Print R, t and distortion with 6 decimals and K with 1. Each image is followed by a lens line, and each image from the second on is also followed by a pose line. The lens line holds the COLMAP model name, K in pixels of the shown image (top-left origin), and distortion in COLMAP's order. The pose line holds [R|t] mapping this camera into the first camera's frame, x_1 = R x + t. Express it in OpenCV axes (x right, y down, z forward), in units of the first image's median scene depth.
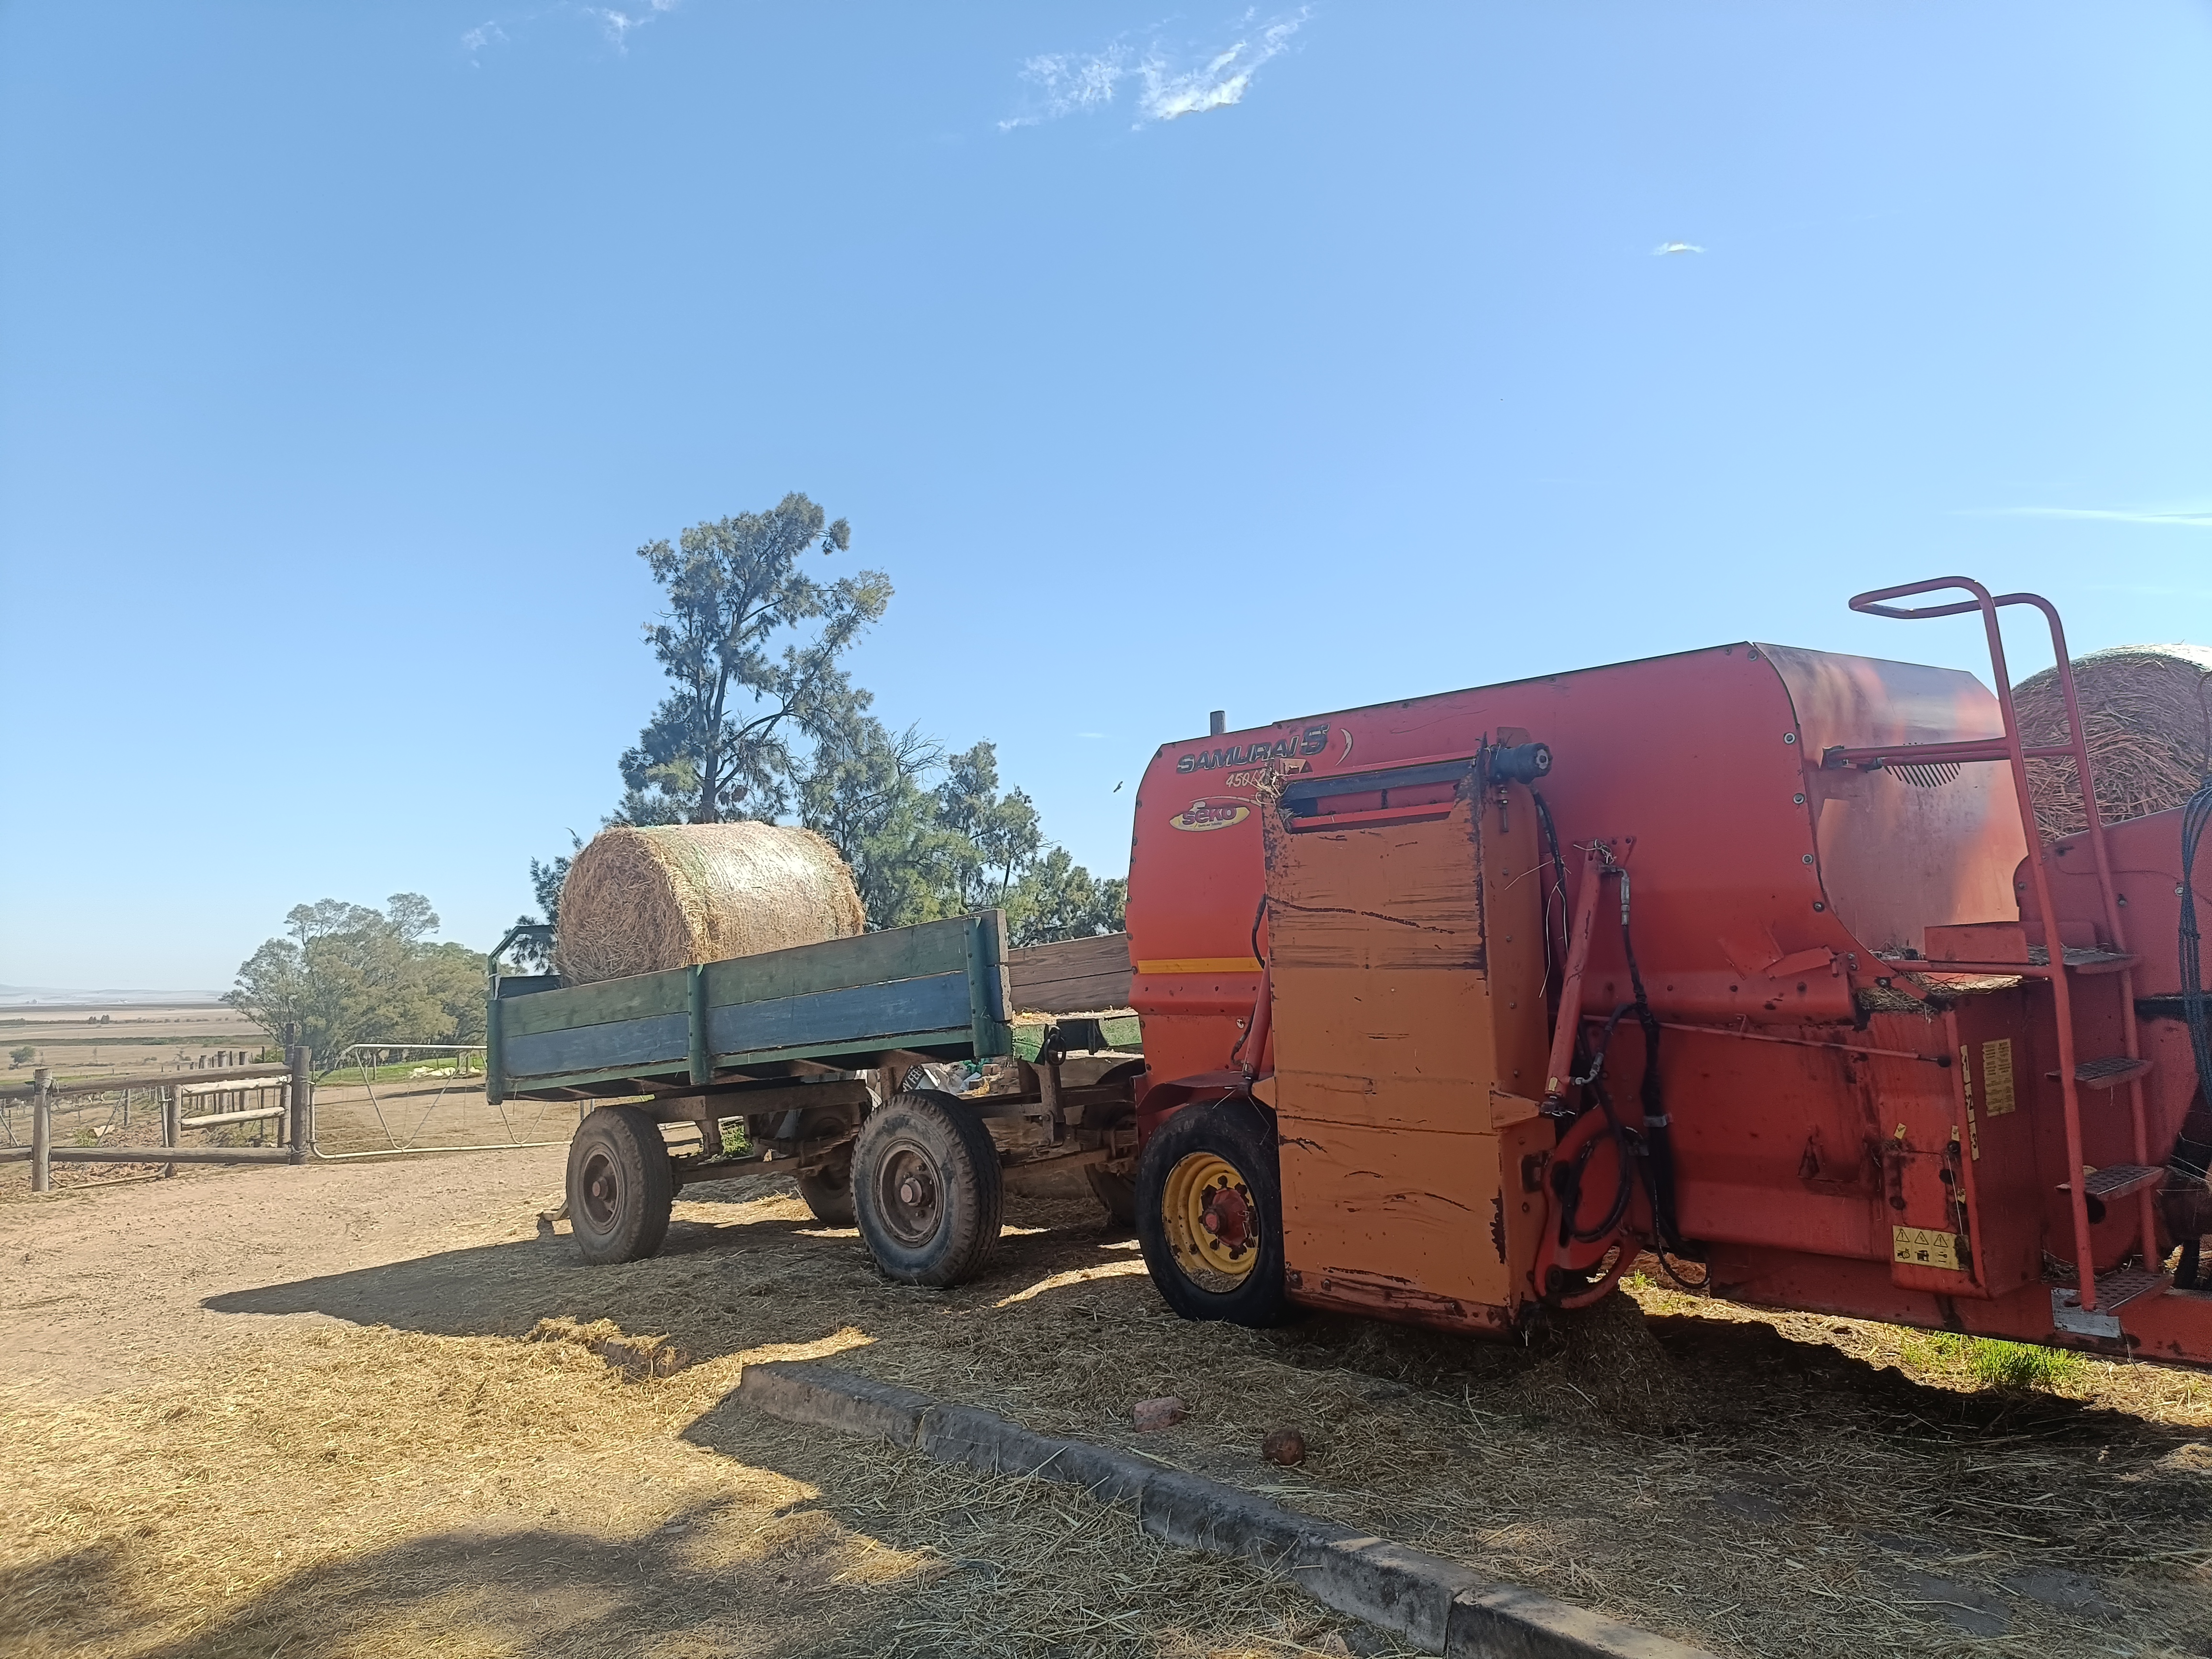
lens RADIAL K [[1683.4, 0, 1112.7], [0, 1683.4, 817.5], [0, 0, 1]] dist [0.019330, -0.005288]
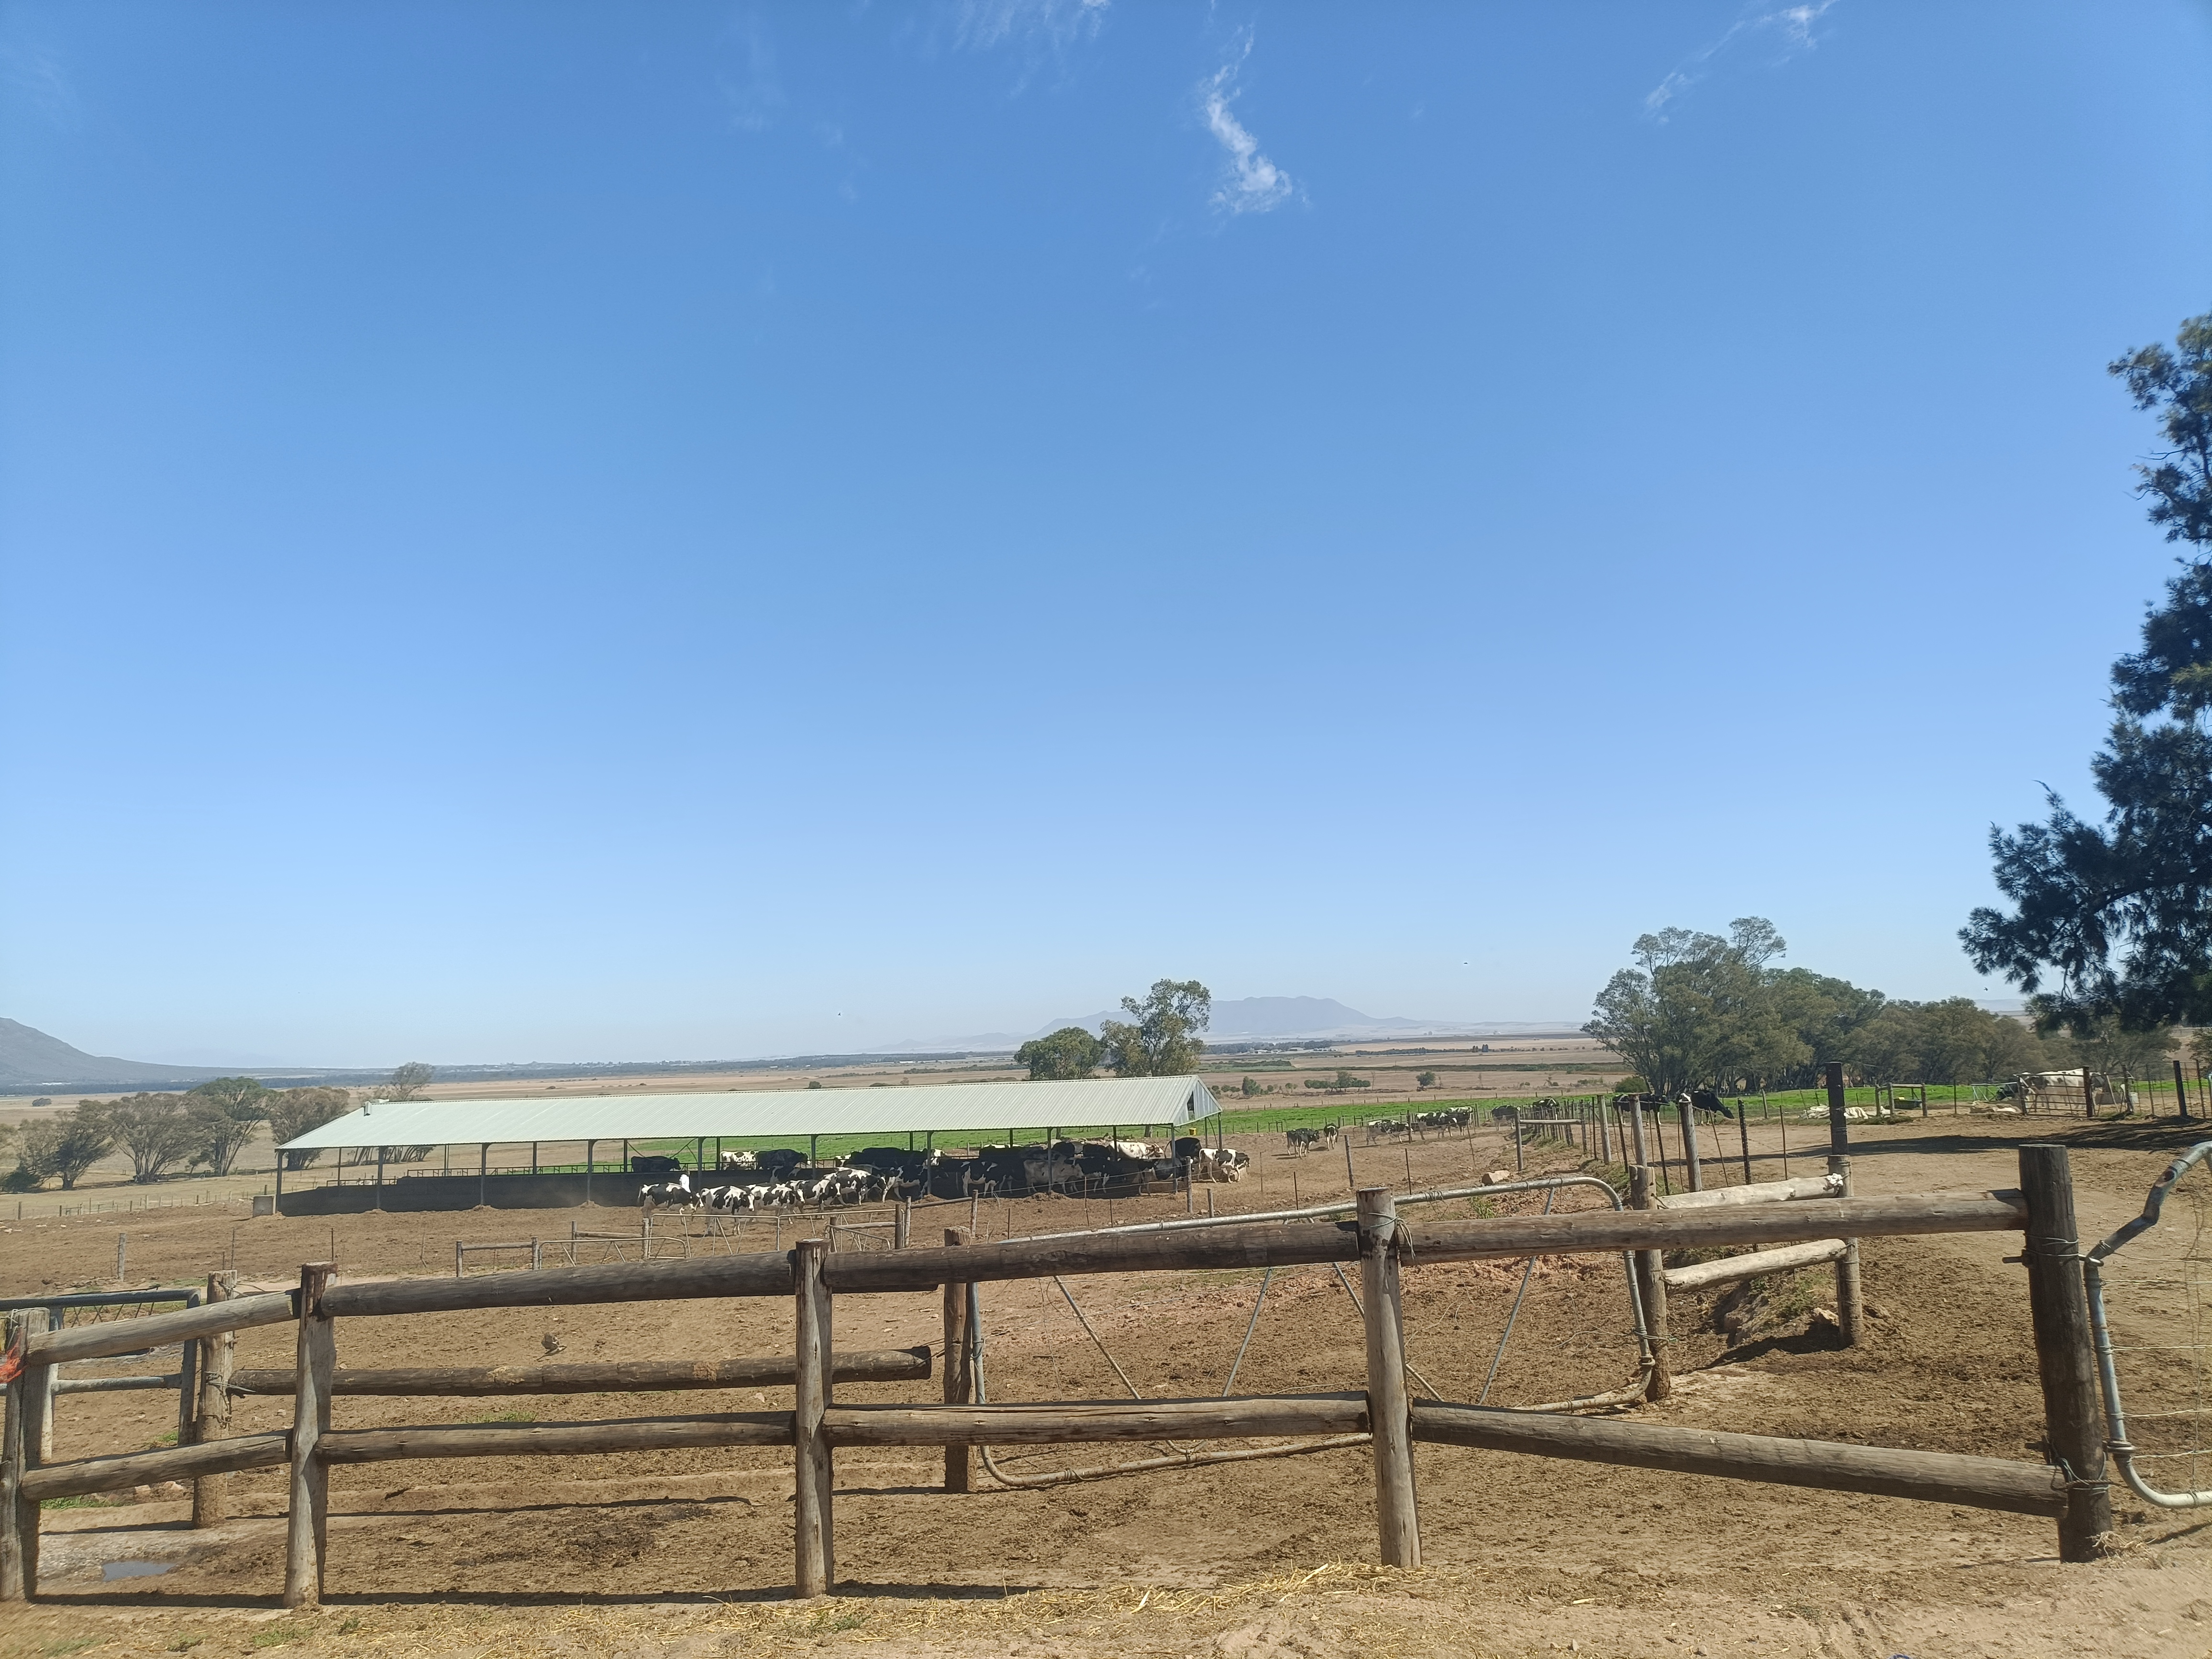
lens RADIAL K [[1711.4, 0, 1113.0], [0, 1711.4, 840.1], [0, 0, 1]] dist [0.052609, -0.003060]
pose [[0.734601, -0.087575, -0.672824, -0.111222], [0.086880, 0.995613, -0.034733, 0.021329], [0.672915, -0.032940, 0.738986, 0.185336]]
